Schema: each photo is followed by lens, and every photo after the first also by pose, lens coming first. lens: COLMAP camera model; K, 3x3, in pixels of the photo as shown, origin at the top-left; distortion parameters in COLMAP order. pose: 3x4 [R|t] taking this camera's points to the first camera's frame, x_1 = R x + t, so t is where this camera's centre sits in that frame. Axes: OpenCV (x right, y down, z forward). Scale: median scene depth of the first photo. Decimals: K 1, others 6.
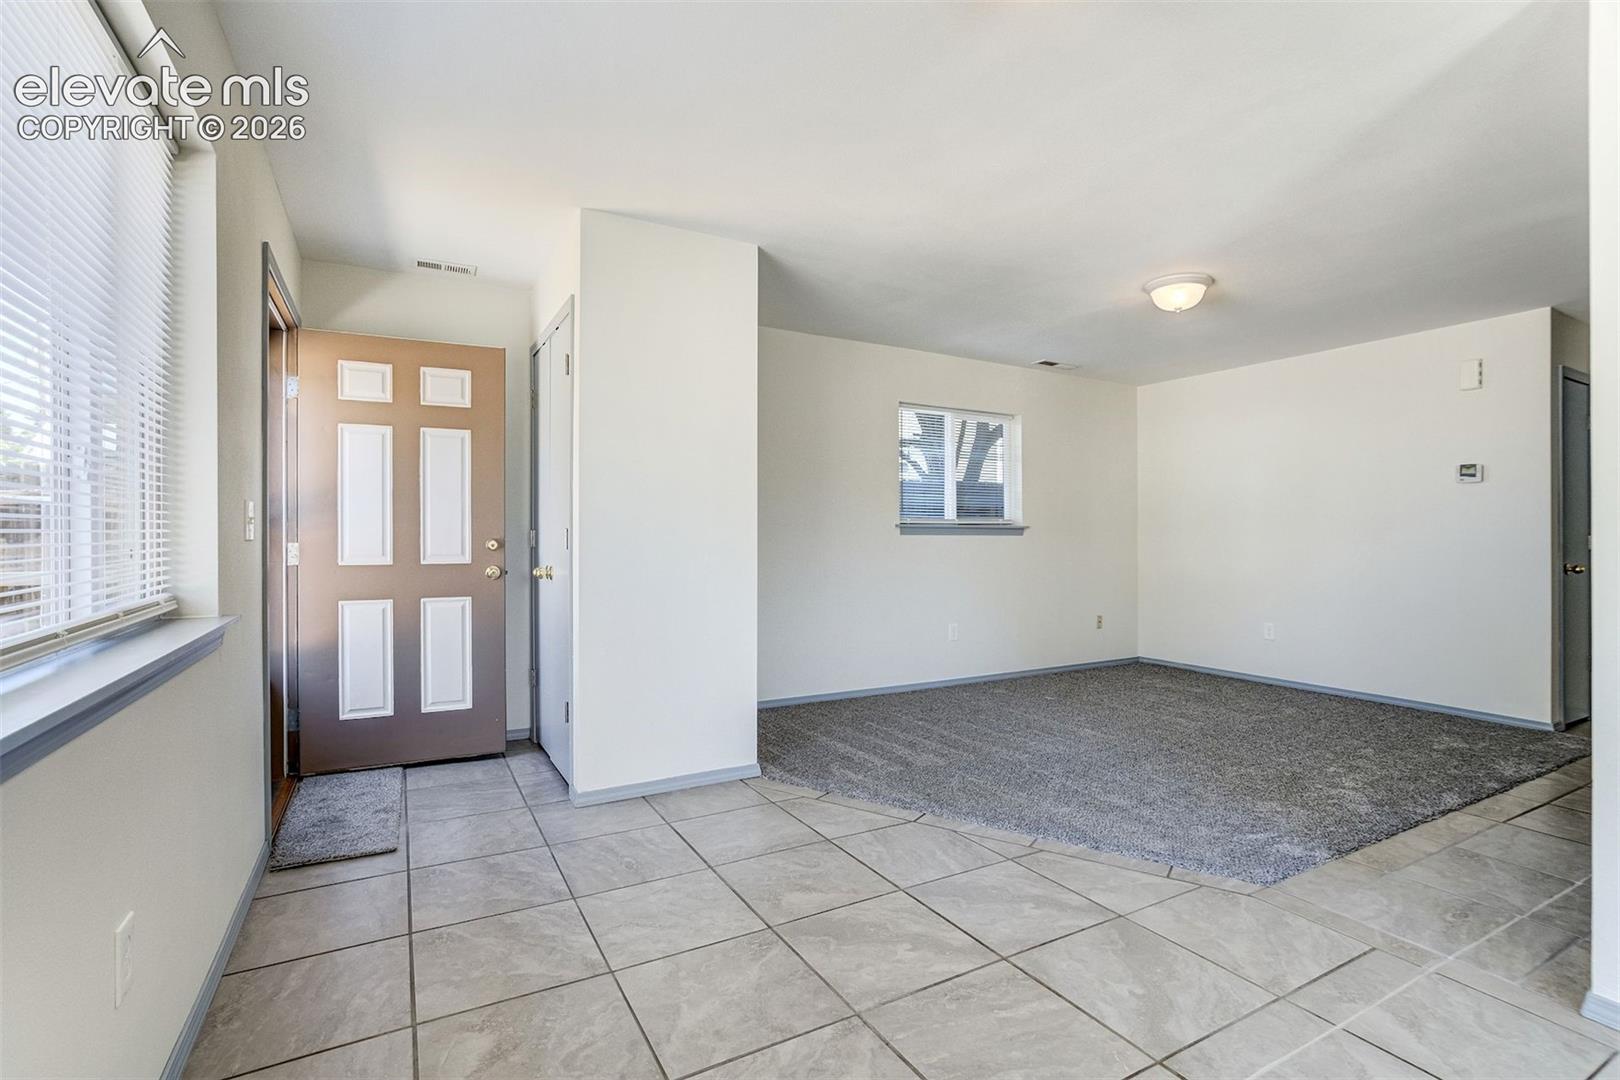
lens RADIAL K [[722.1, 0, 811.0], [0, 722.1, 538.5], [0, 0, 1]] dist [-0.046571, 0.013835]
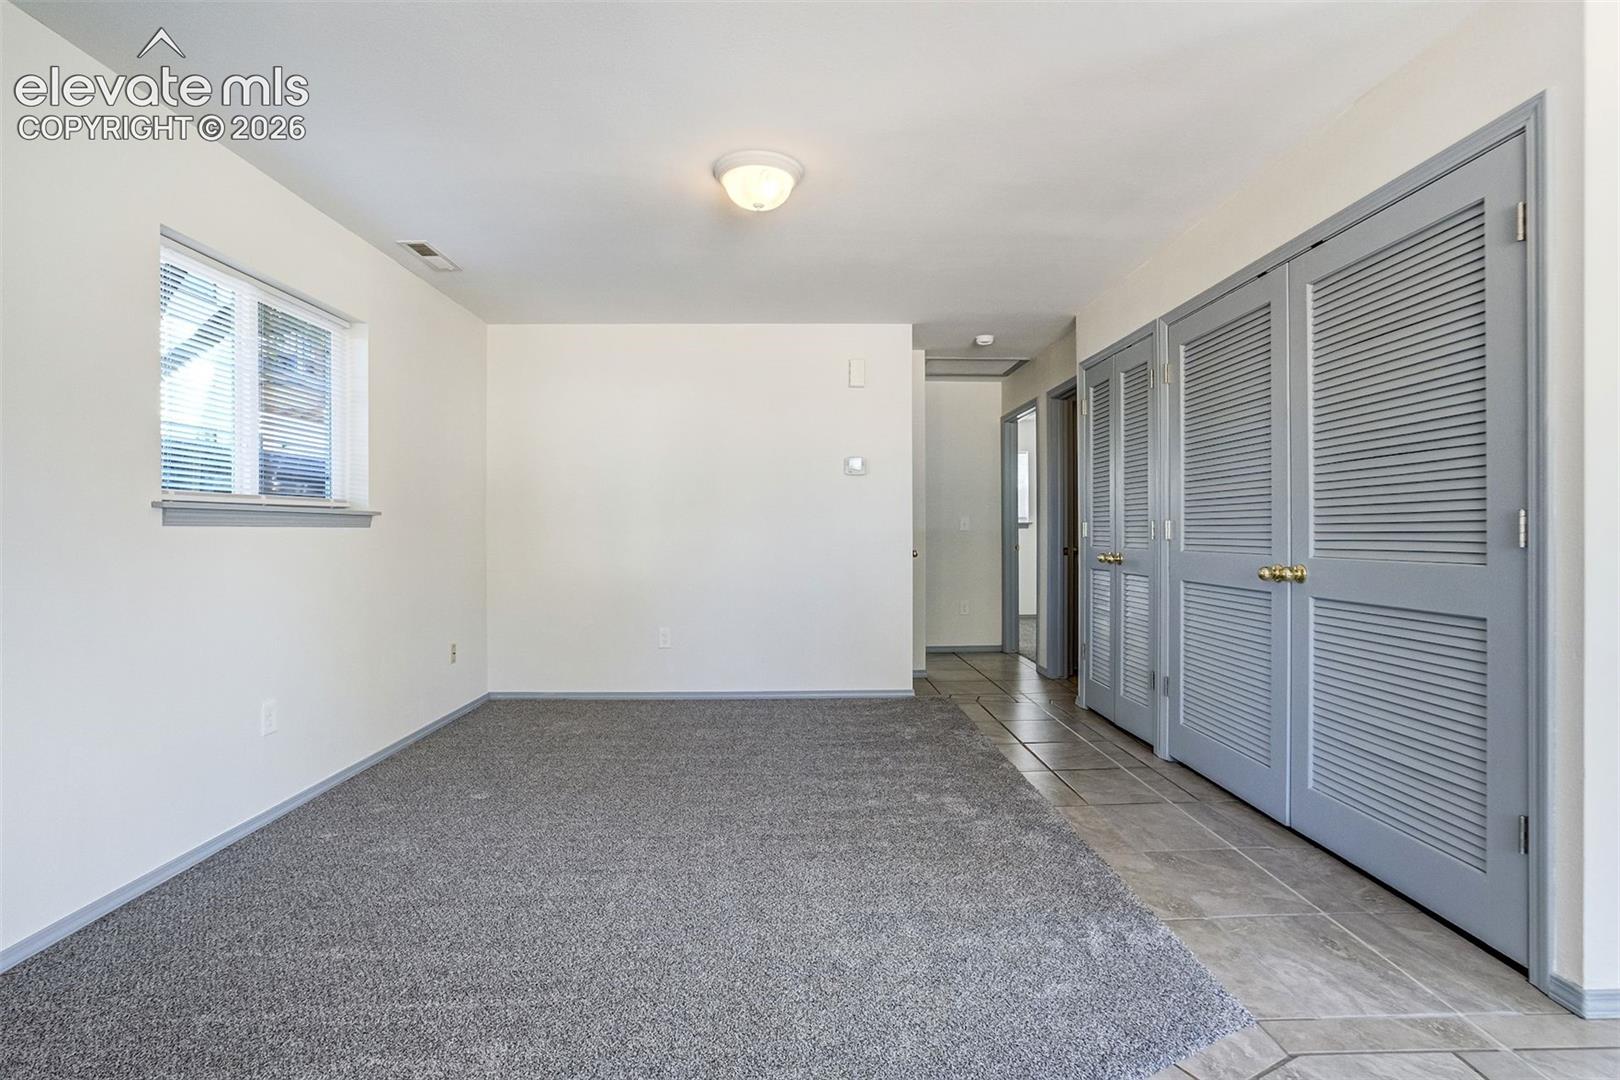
lens RADIAL K [[743.1, 0, 809.0], [0, 743.1, 532.4], [0, 0, 1]] dist [-0.028237, 0.009122]
pose [[0.457719, -0.002866, 0.889092, -0.183697], [0.002892, 0.999994, 0.001735, -0.000878], [-0.889092, 0.001777, 0.457725, 0.935775]]
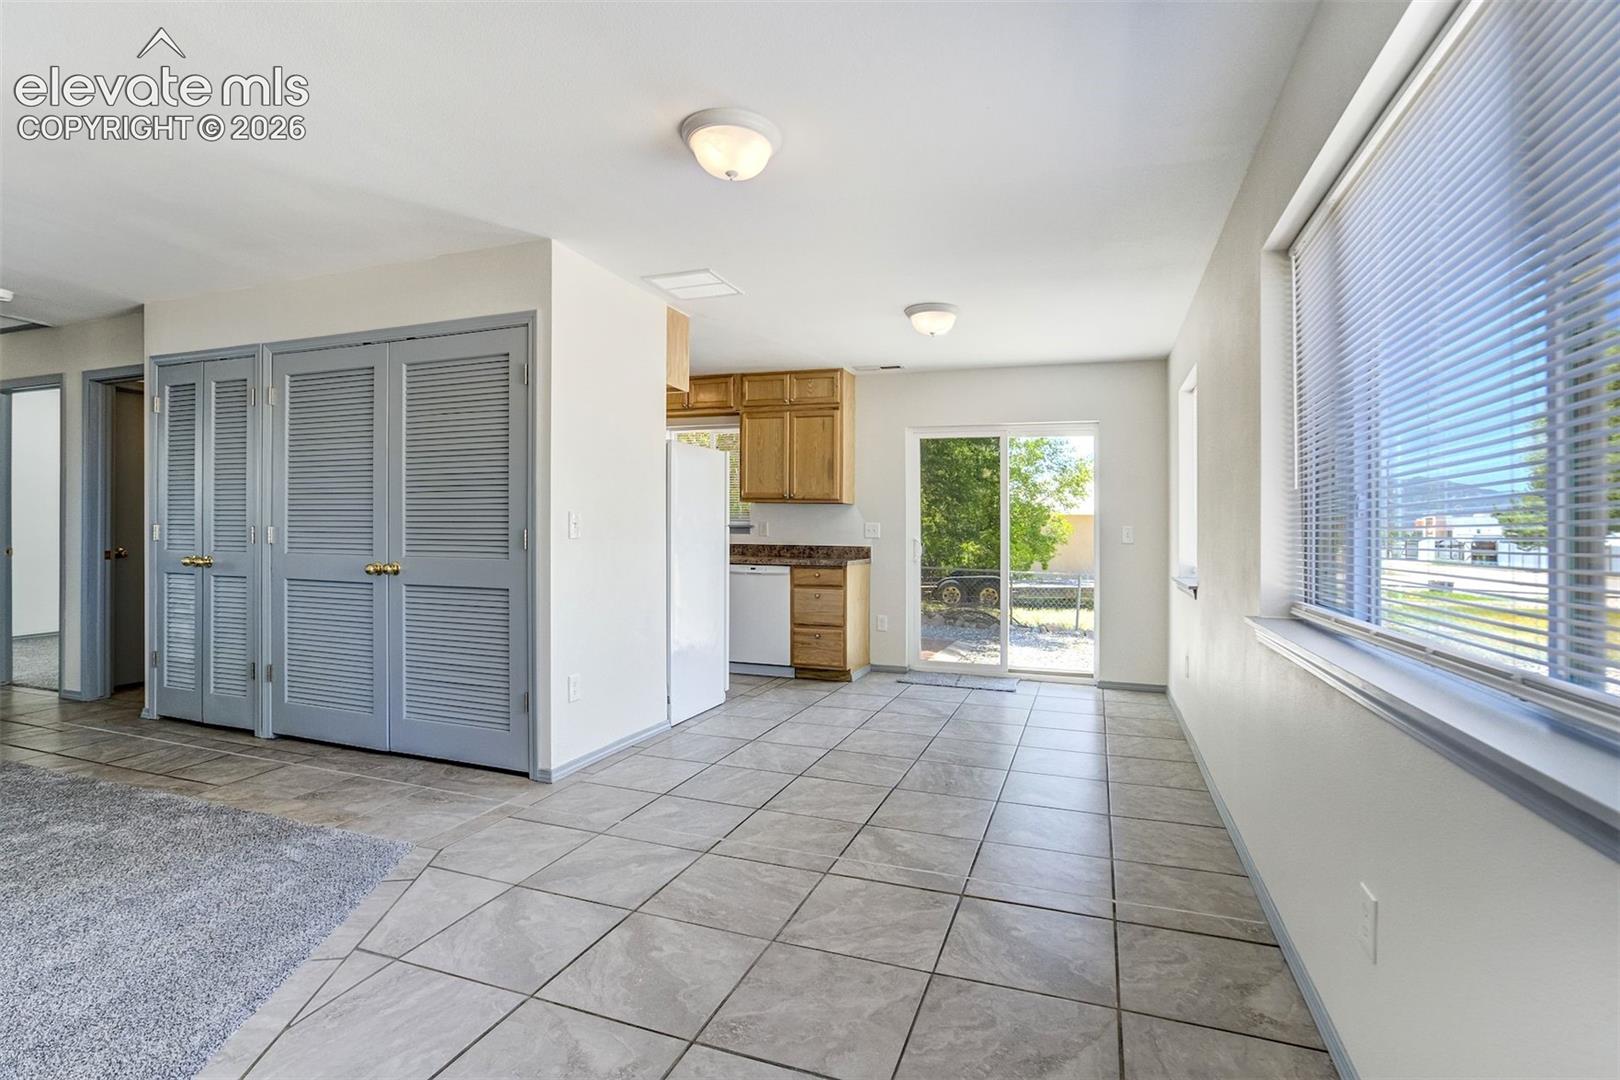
lens RADIAL K [[775.0, 0, 814.2], [0, 775.0, 522.5], [0, 0, 1]] dist [-0.050993, -0.000575]
pose [[-0.663374, -0.003100, 0.748282, -0.622140], [-0.003846, 0.999992, 0.000732, -0.033616], [-0.748278, -0.002392, -0.663381, 1.174514]]
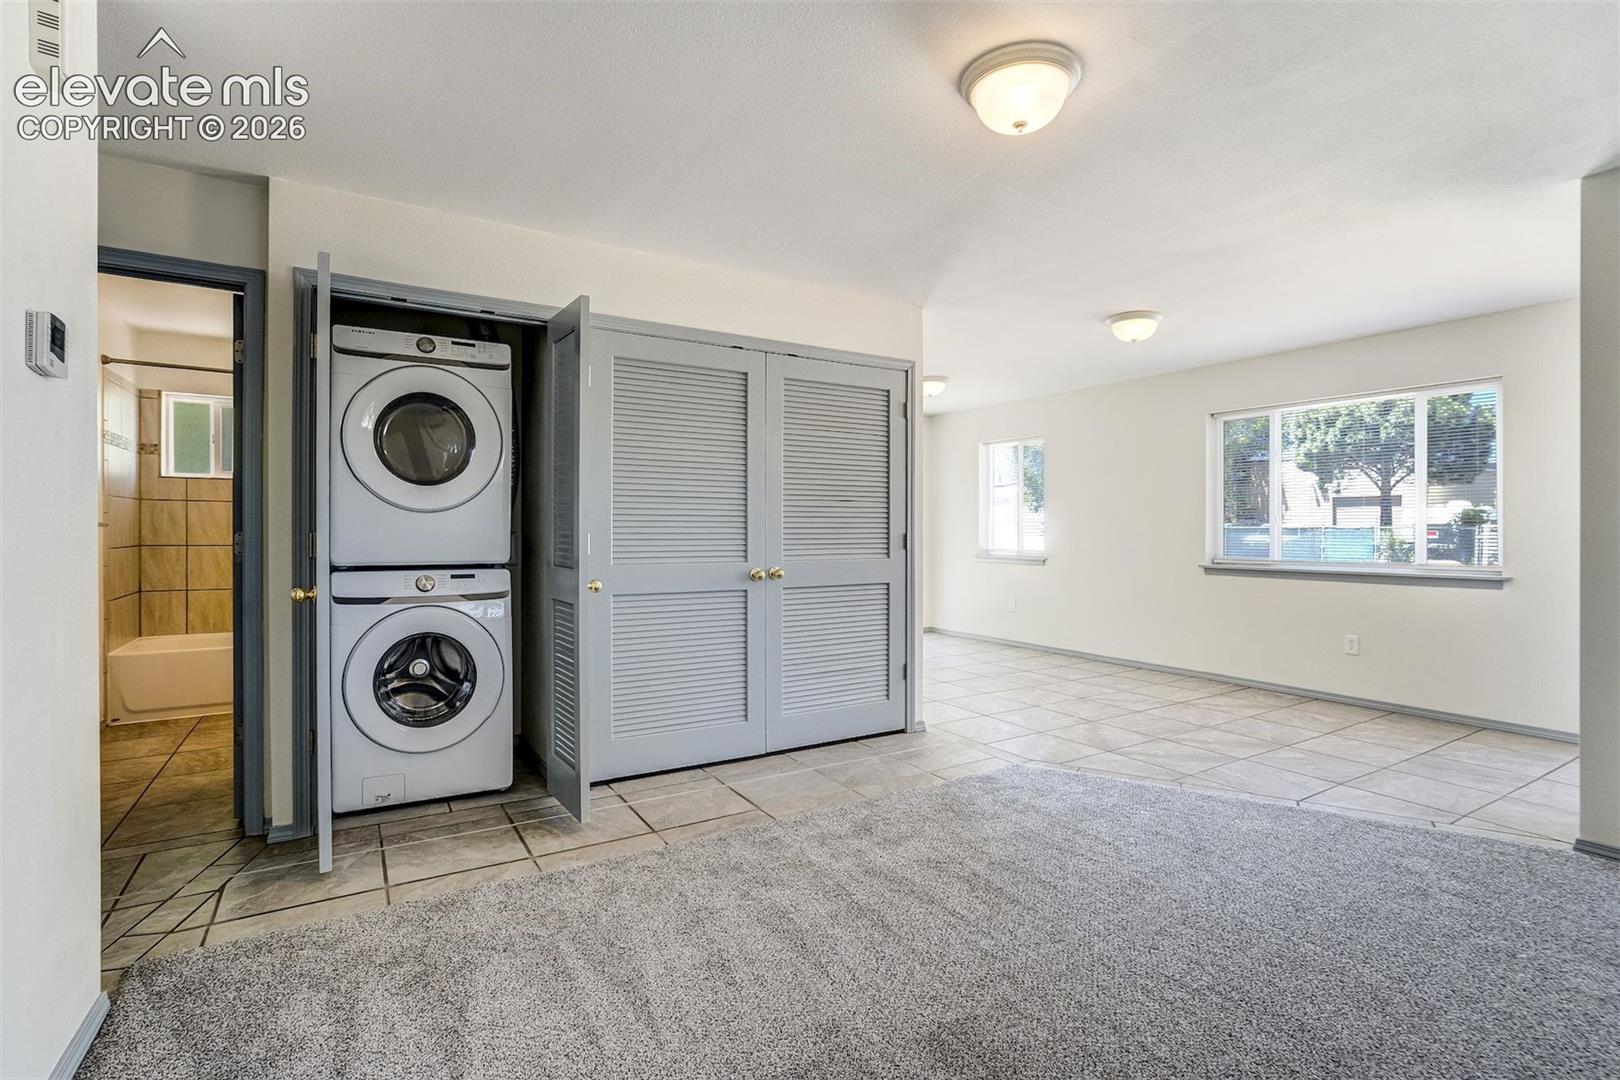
lens RADIAL K [[780.4, 0, 812.0], [0, 780.4, 536.1], [0, 0, 1]] dist [0.028280, 0.000332]
pose [[-0.998036, -0.001811, -0.062616, 1.070171], [-0.002172, 0.999981, 0.005697, -0.024758], [0.062605, 0.005822, -0.998021, 2.392319]]
